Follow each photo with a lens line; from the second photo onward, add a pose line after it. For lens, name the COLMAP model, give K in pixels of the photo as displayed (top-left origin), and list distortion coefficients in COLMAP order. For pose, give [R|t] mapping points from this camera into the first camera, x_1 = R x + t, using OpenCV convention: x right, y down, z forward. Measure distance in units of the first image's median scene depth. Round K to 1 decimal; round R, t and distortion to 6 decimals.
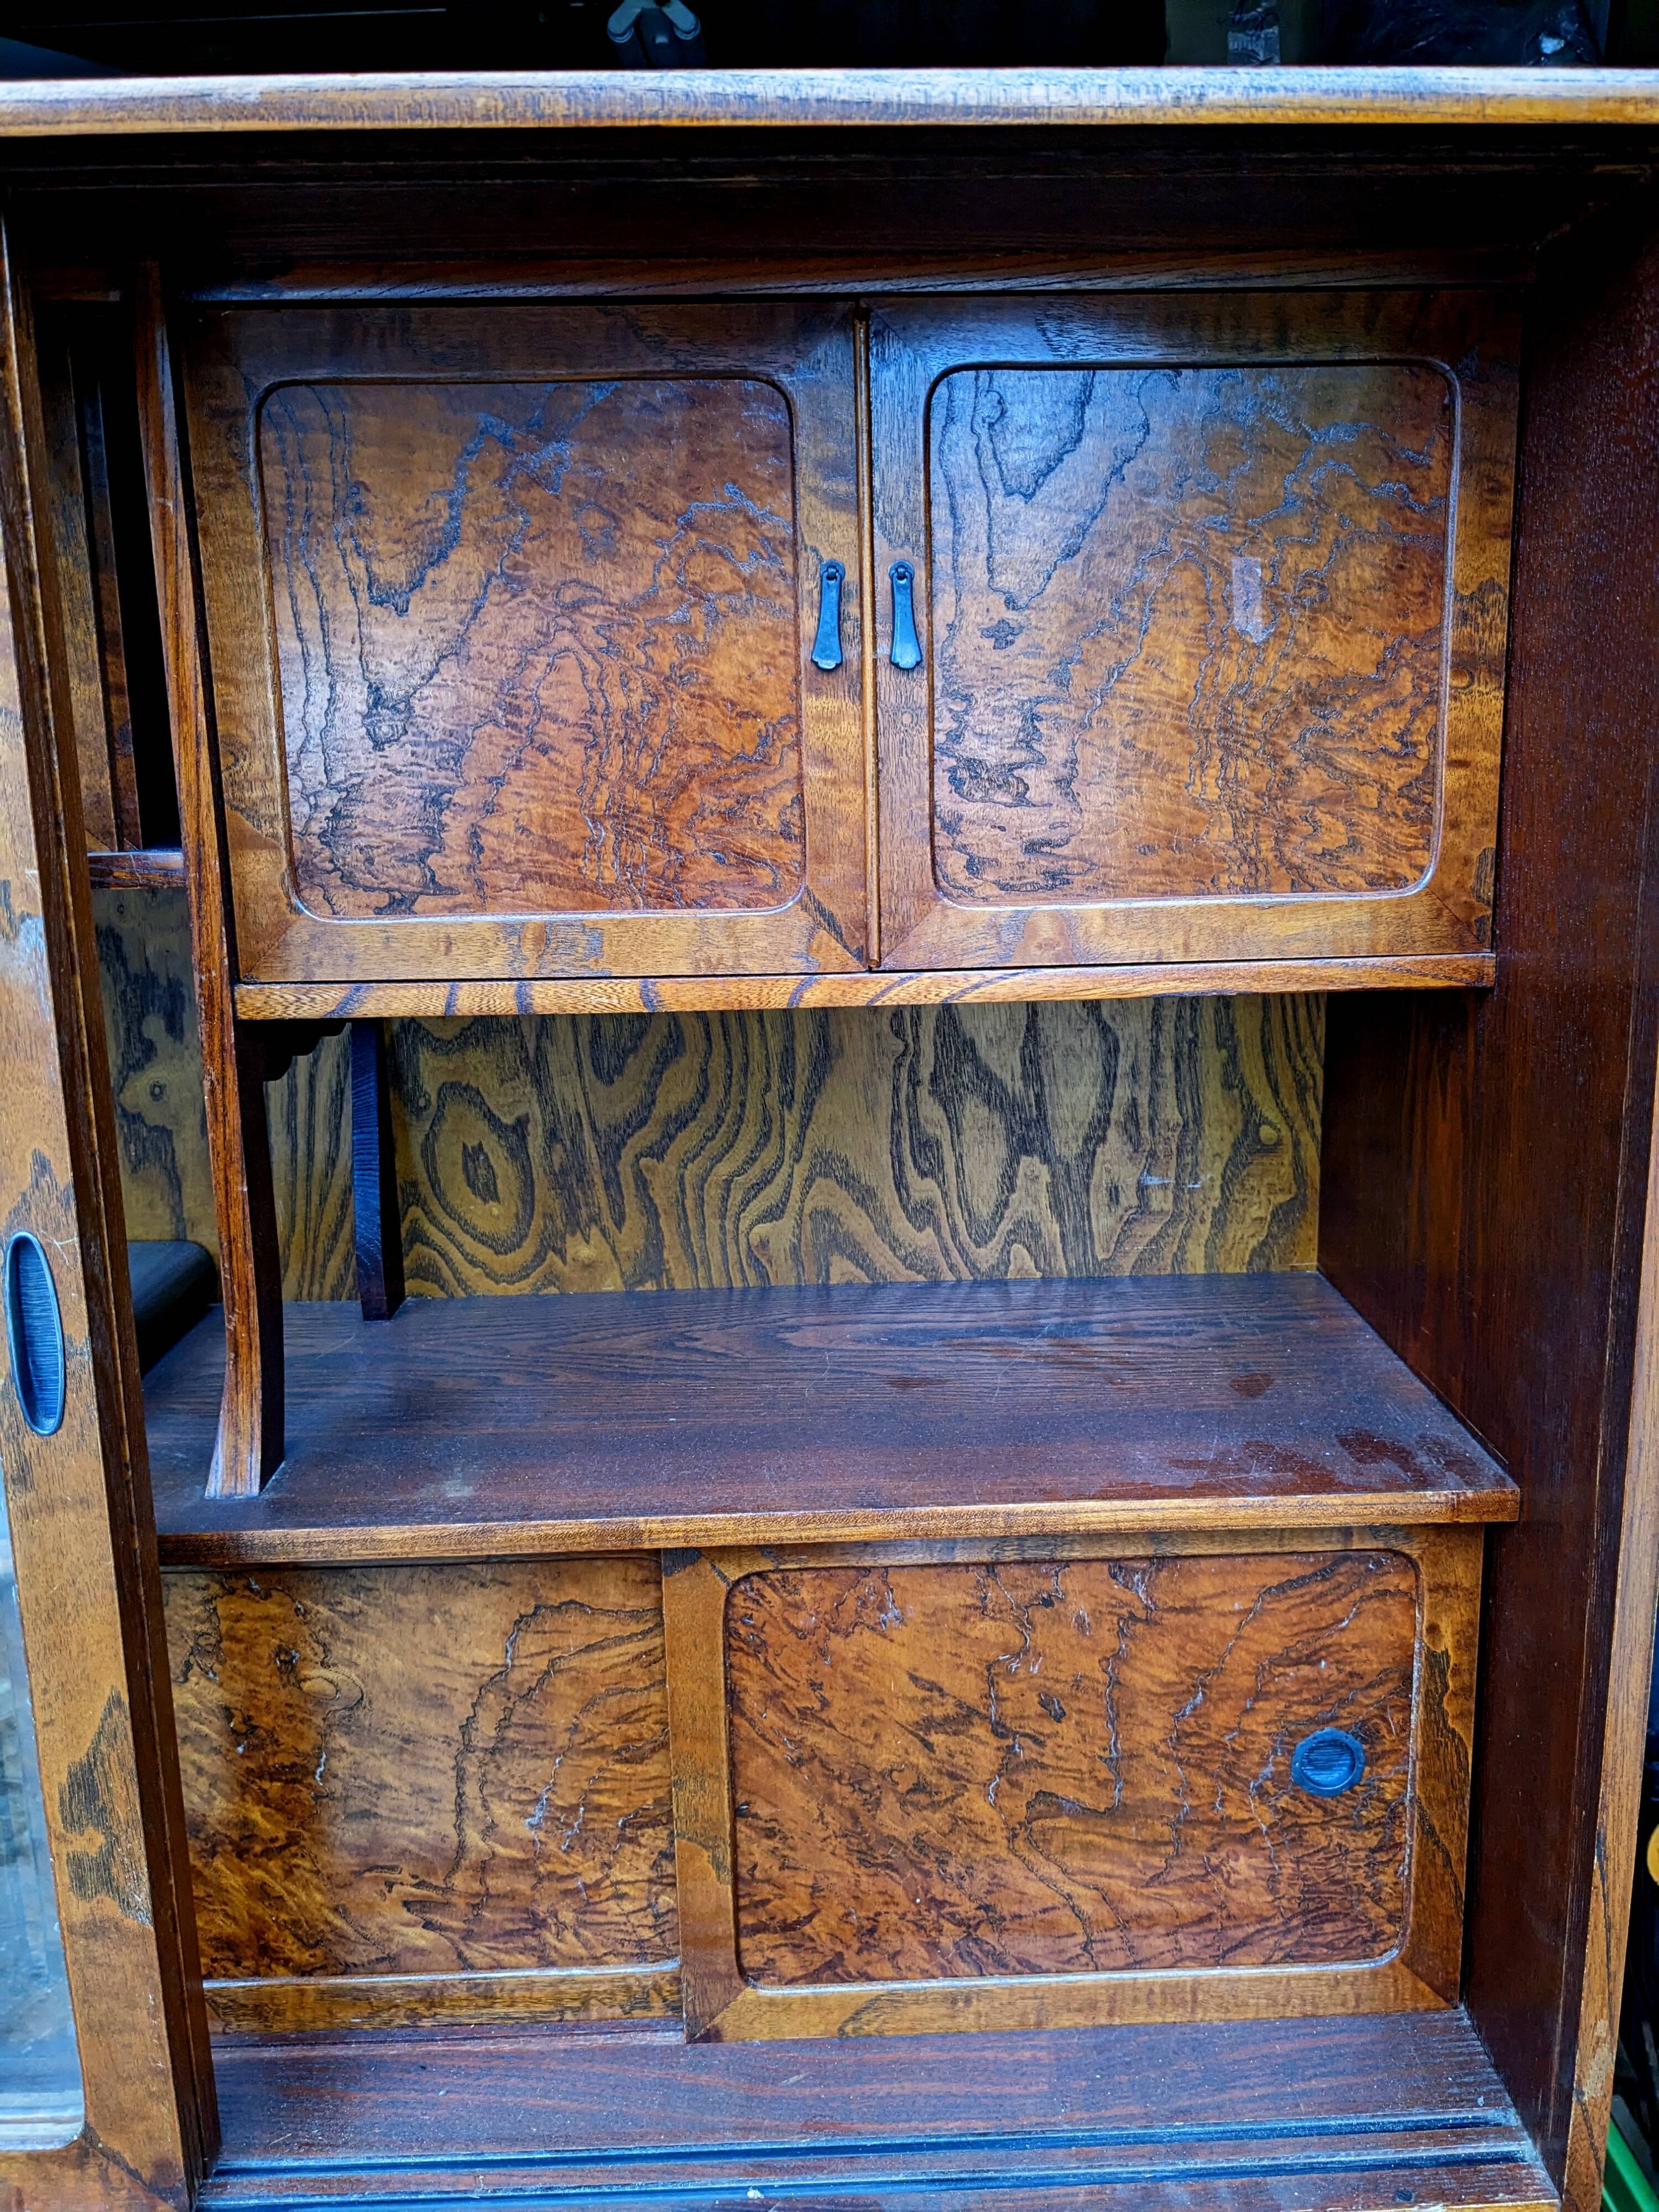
lens RADIAL K [[1747.2, 0, 851.2], [0, 1747.2, 1097.4], [0, 0, 1]] dist [0.016539, -0.012779]
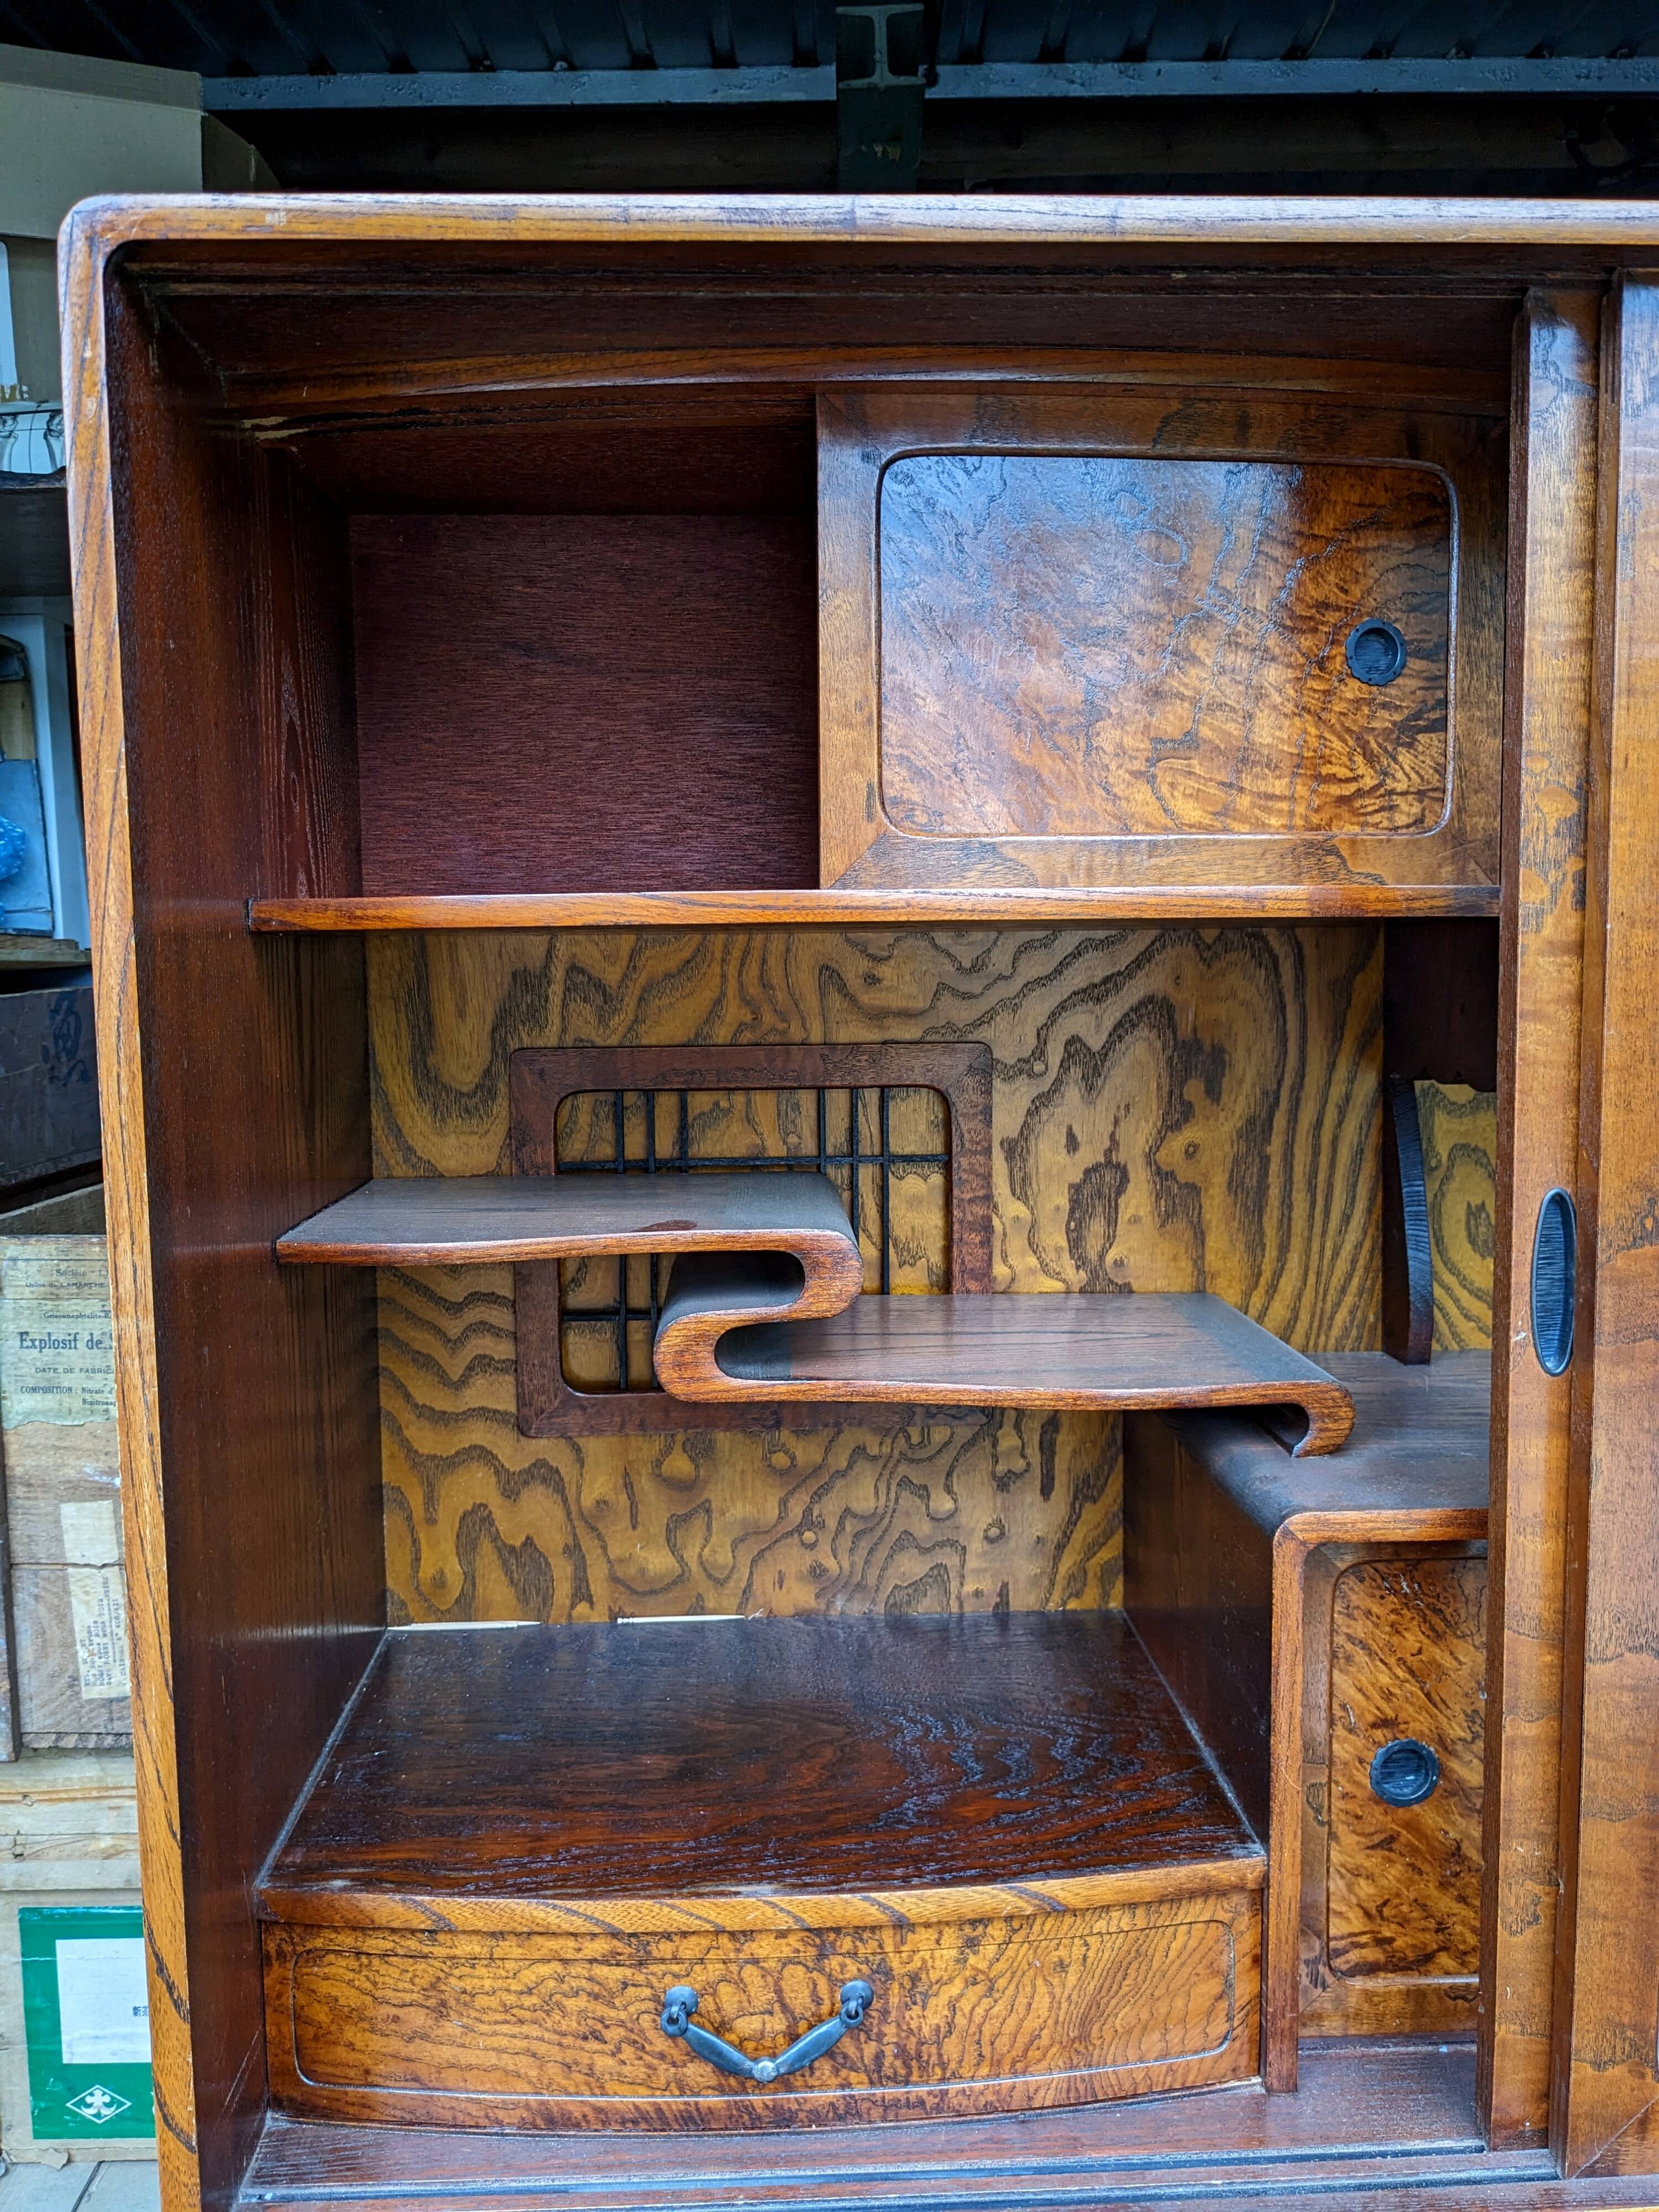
lens RADIAL K [[1743.0, 0, 824.3], [0, 1743.0, 1110.7], [0, 0, 1]] dist [0.039376, -0.076185]
pose [[0.999870, 0.003192, 0.015810, -0.795193], [-0.001306, 0.993031, -0.117847, 0.122788], [-0.016076, 0.117811, 0.992906, -0.075128]]
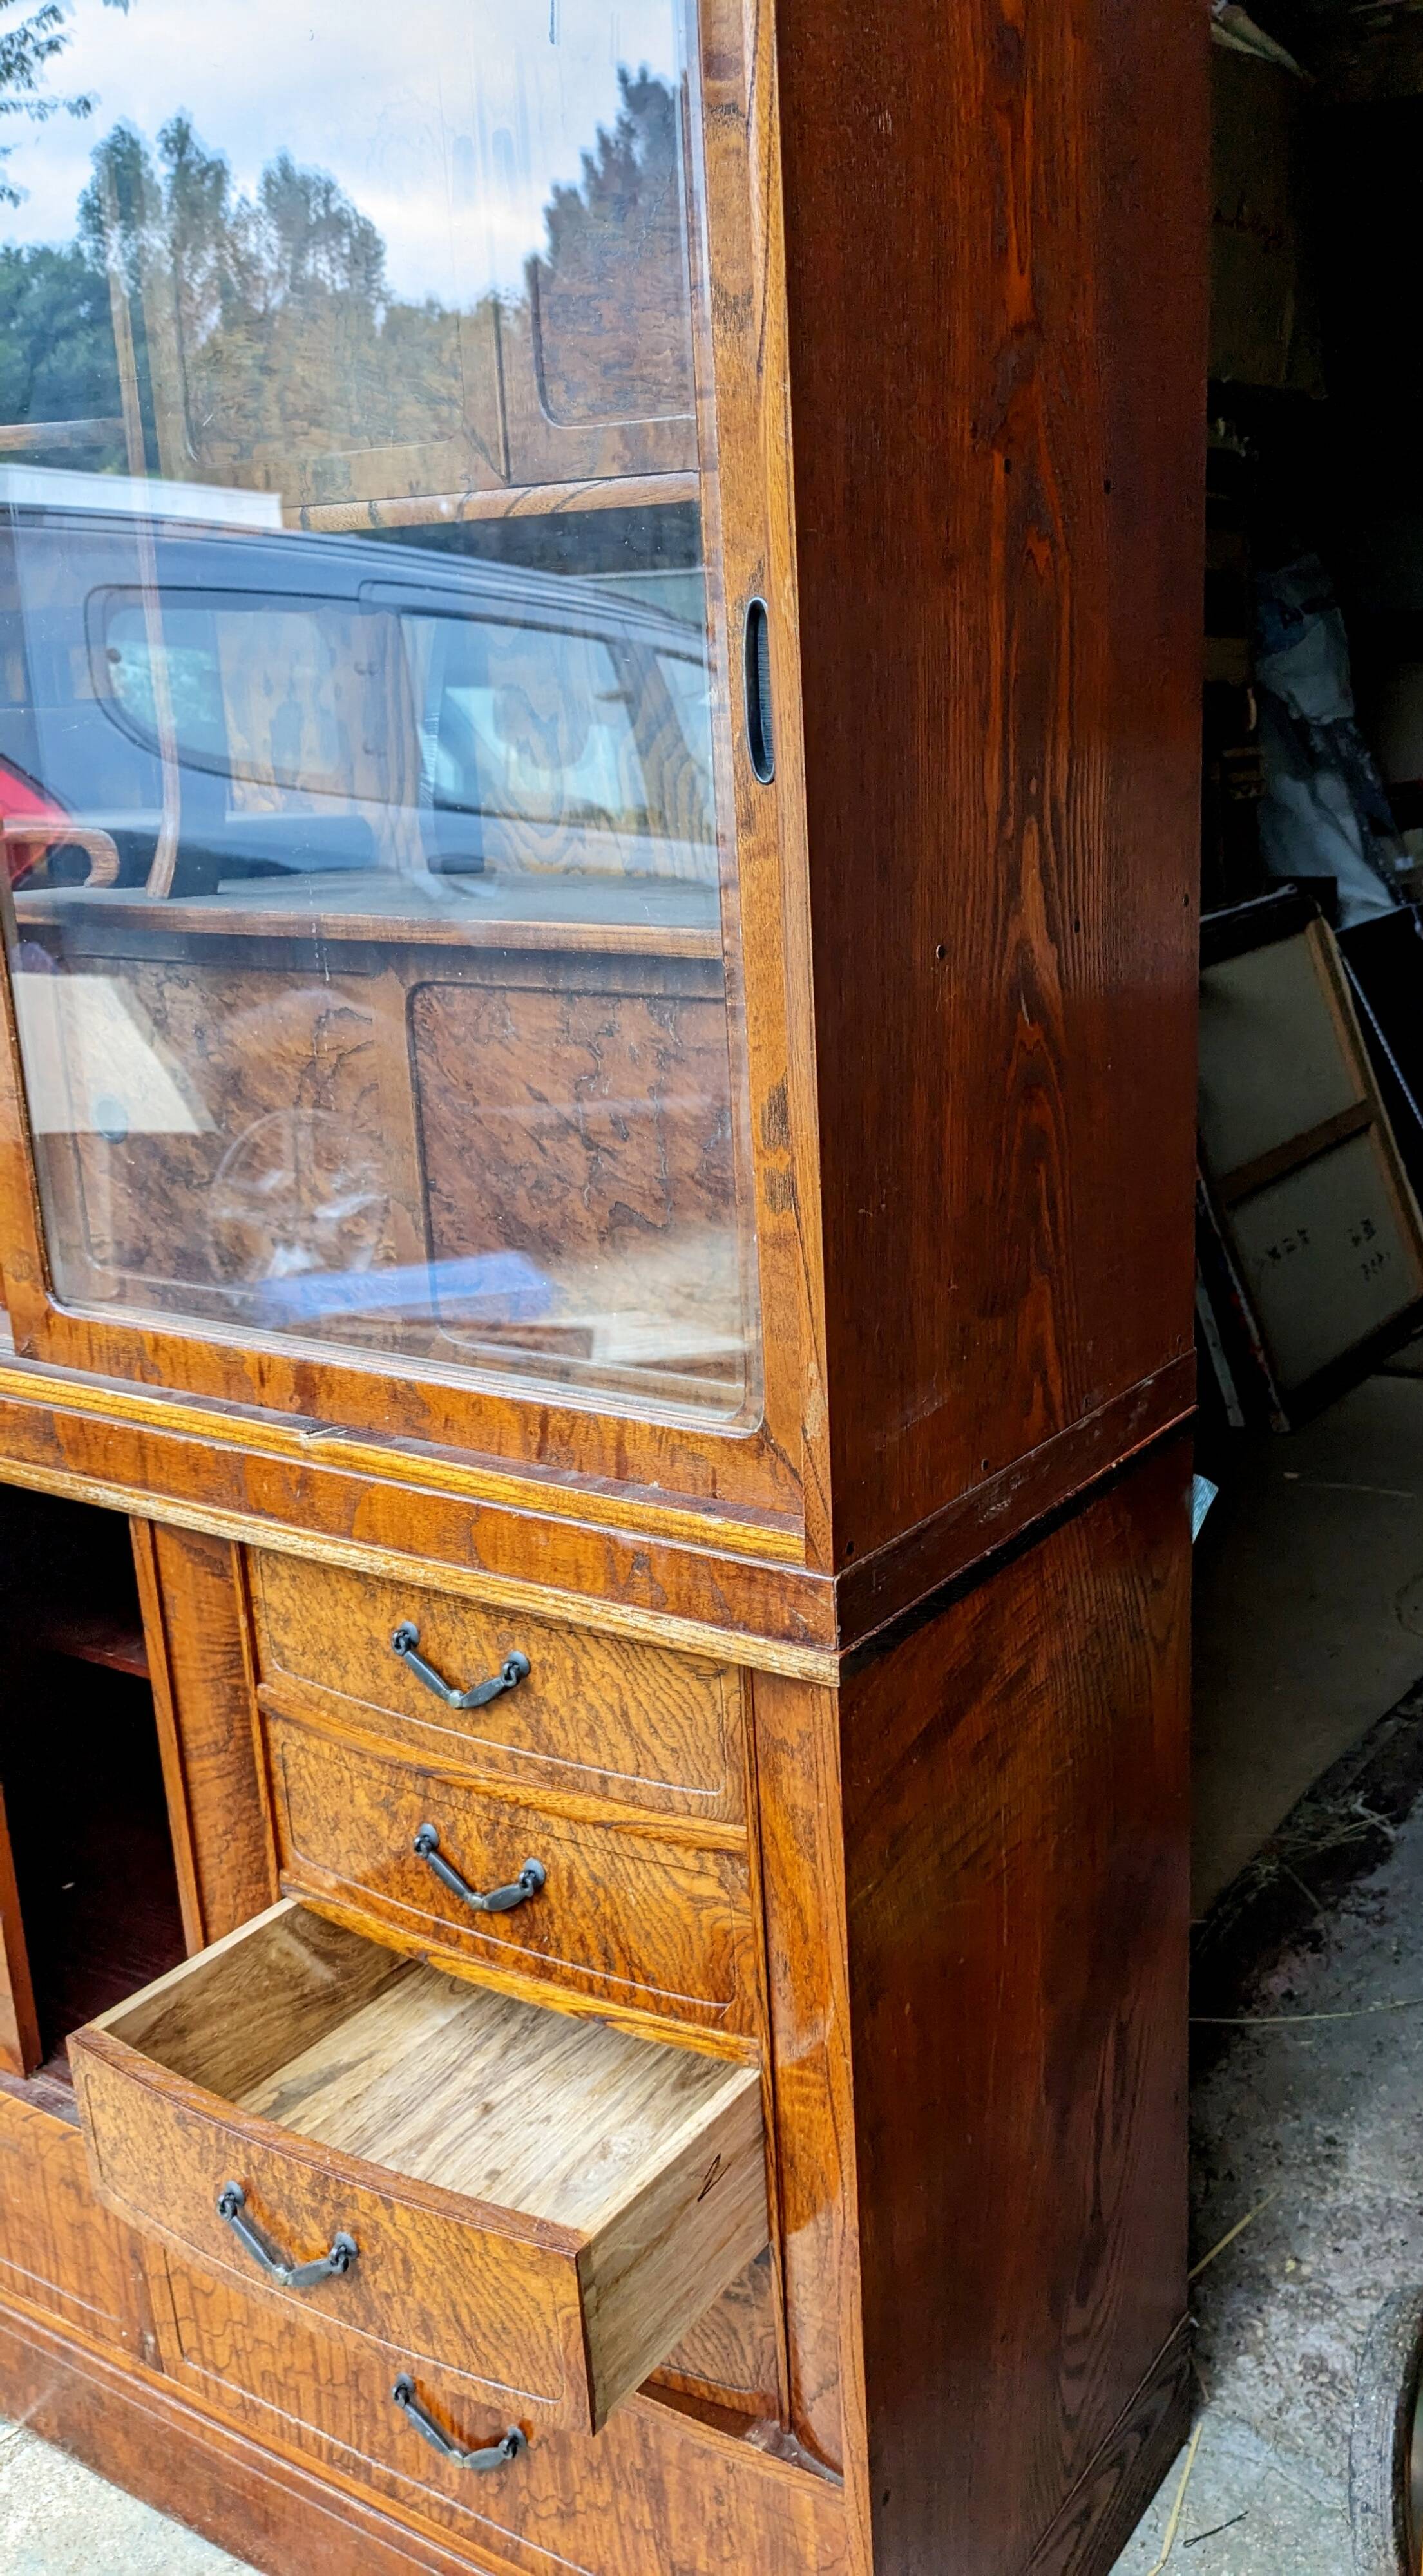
lens RADIAL K [[2031.5, 0, 1020.3], [0, 2031.5, 1284.4], [0, 0, 1]] dist [0.023459, -0.018415]
pose [[0.860869, 0.140899, -0.488929, 1.028132], [-0.108287, 0.989616, 0.094524, 0.287298], [0.497170, -0.028428, 0.867187, -0.075887]]
